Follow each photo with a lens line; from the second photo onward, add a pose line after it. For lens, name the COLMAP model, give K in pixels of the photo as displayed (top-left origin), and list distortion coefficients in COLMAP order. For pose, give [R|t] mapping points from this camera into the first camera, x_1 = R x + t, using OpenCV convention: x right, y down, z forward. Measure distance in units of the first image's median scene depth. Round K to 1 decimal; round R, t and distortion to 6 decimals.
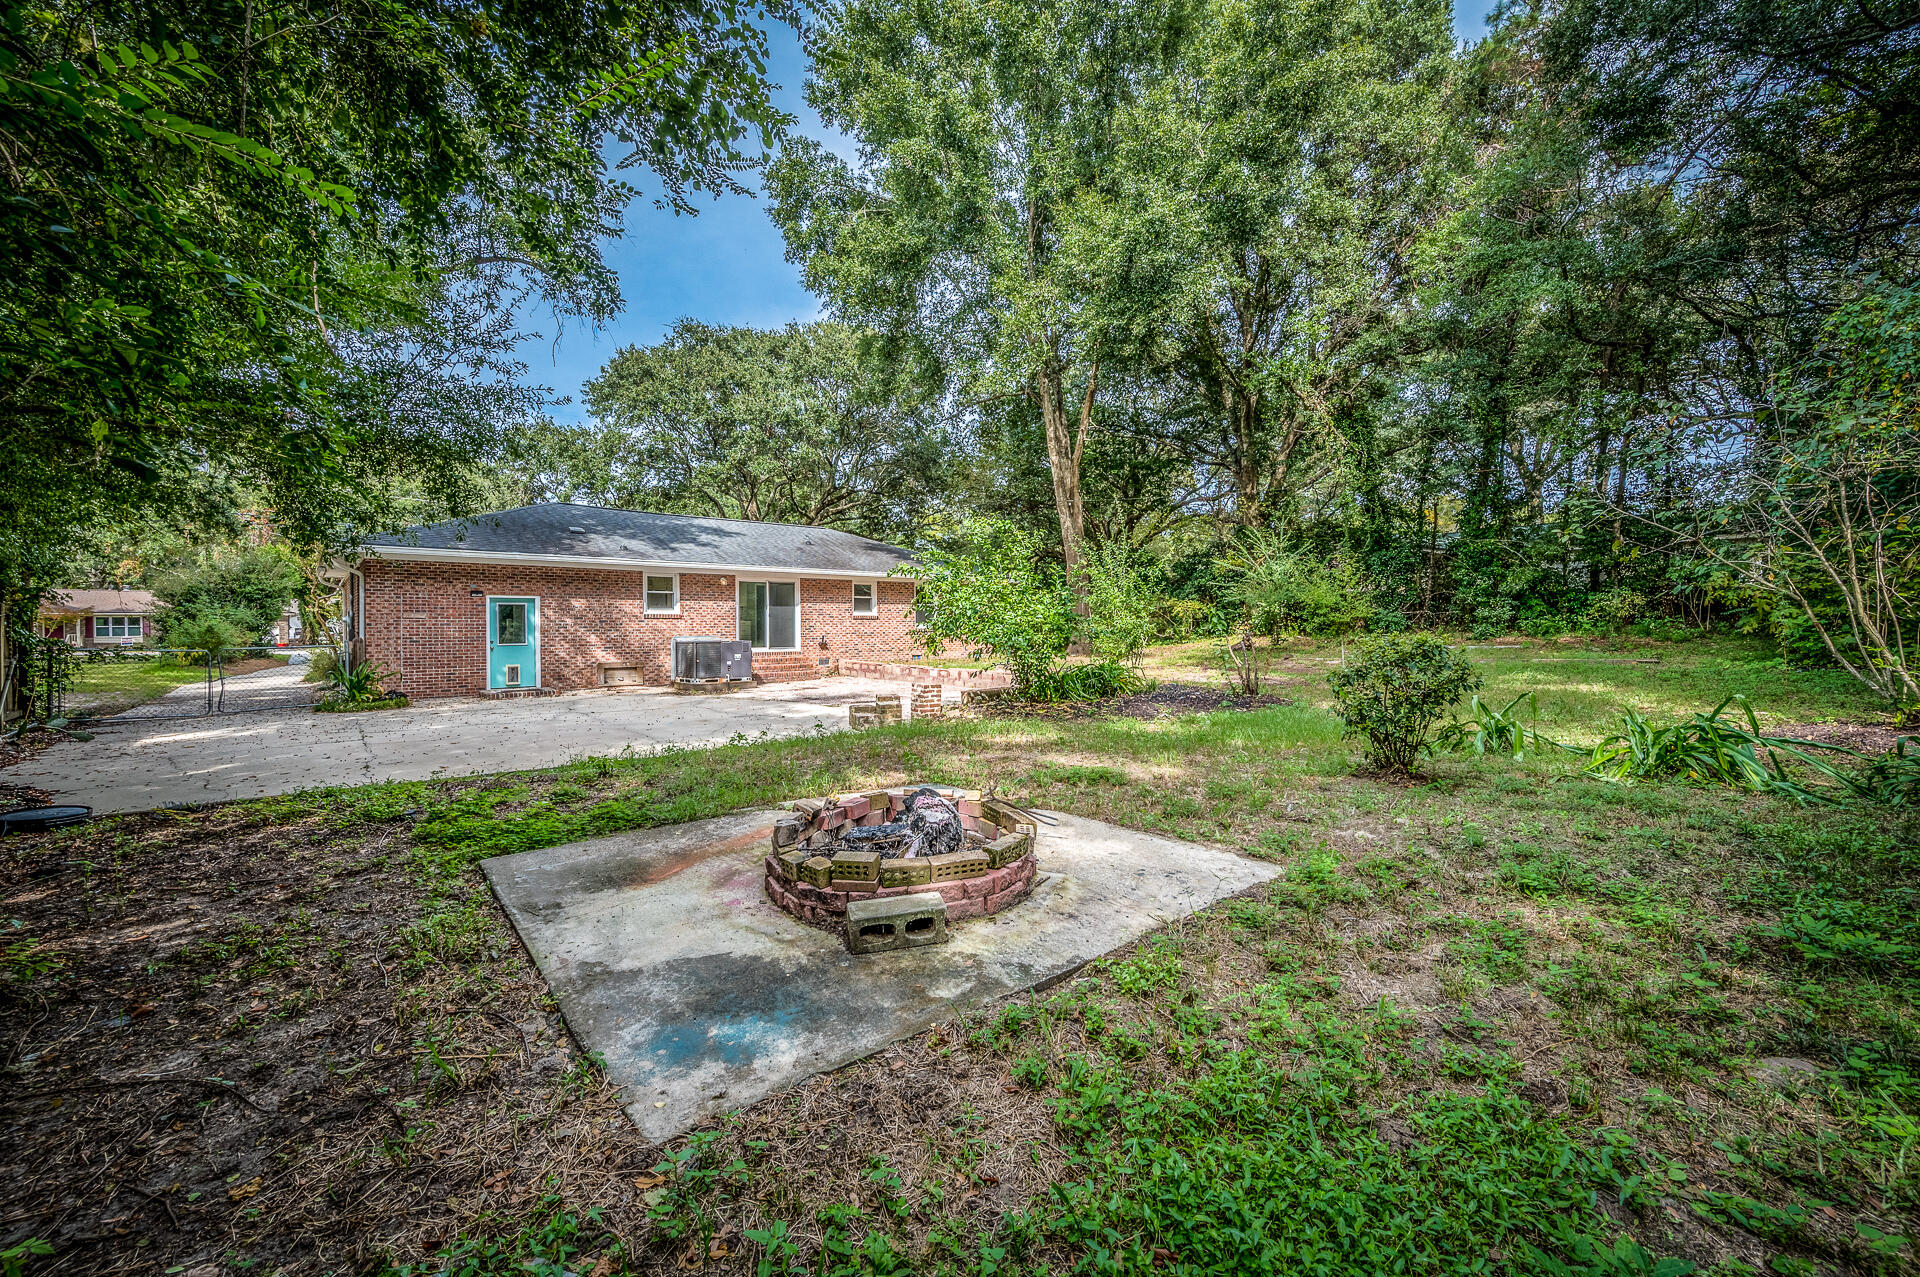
lens RADIAL K [[777.6, 0, 962.5], [0, 777.6, 630.0], [0, 0, 1]] dist [0.003096, 0.000306]
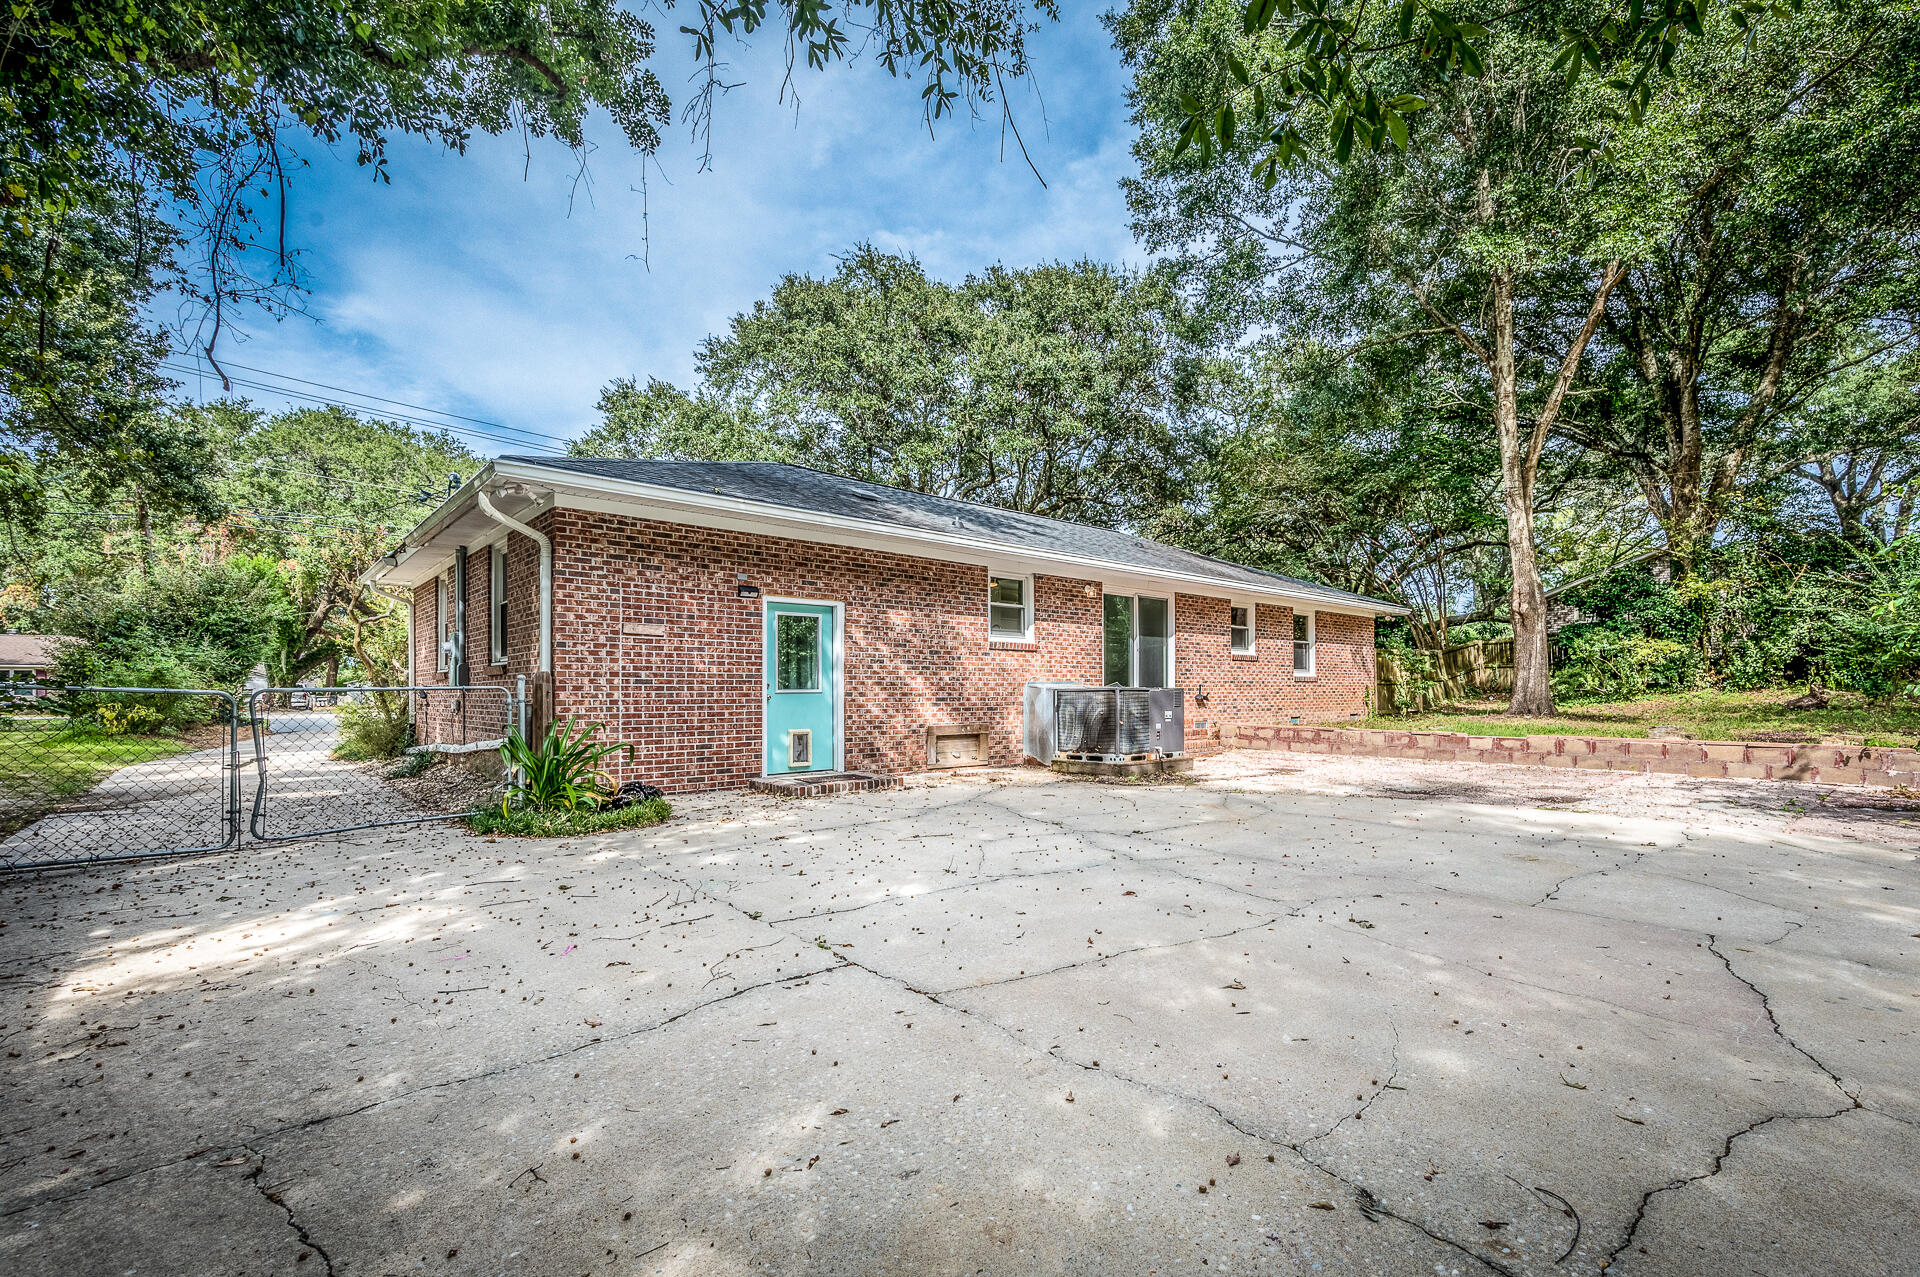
lens RADIAL K [[777.6, 0, 982.1], [0, 777.6, 693.3], [0, 0, 1]] dist [0.003096, 0.000306]
pose [[0.997301, 0.001759, 0.073395, -0.451860], [-0.001197, 0.999970, -0.007698, 0.021732], [-0.073406, 0.007589, 0.997273, 0.421804]]
